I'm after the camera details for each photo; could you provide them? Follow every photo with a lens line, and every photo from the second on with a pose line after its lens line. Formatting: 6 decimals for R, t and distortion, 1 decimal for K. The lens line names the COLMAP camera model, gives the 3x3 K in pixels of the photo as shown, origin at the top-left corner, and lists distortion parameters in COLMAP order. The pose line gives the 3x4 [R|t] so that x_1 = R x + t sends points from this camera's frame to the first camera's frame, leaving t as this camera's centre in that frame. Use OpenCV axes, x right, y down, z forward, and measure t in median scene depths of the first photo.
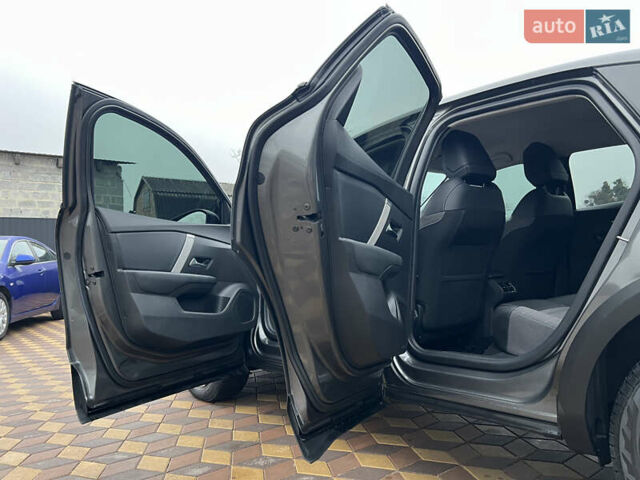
lens RADIAL K [[477.2, 0, 320.0], [0, 477.2, 240.0], [0, 0, 1]] dist [0.004263, -0.025415]
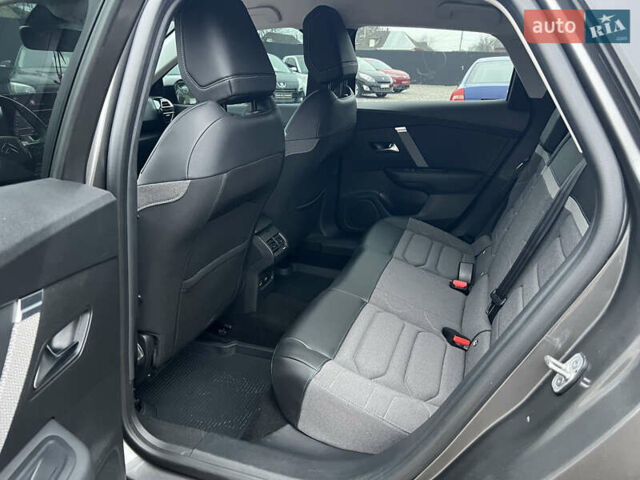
lens RADIAL K [[477.2, 0, 320.0], [0, 477.2, 240.0], [0, 0, 1]] dist [0.004263, -0.025415]
pose [[0.854429, -0.122893, 0.504825, 0.115884], [-0.082433, 0.927253, 0.365248, -0.187855], [-0.512987, -0.353693, 0.782142, 0.503294]]
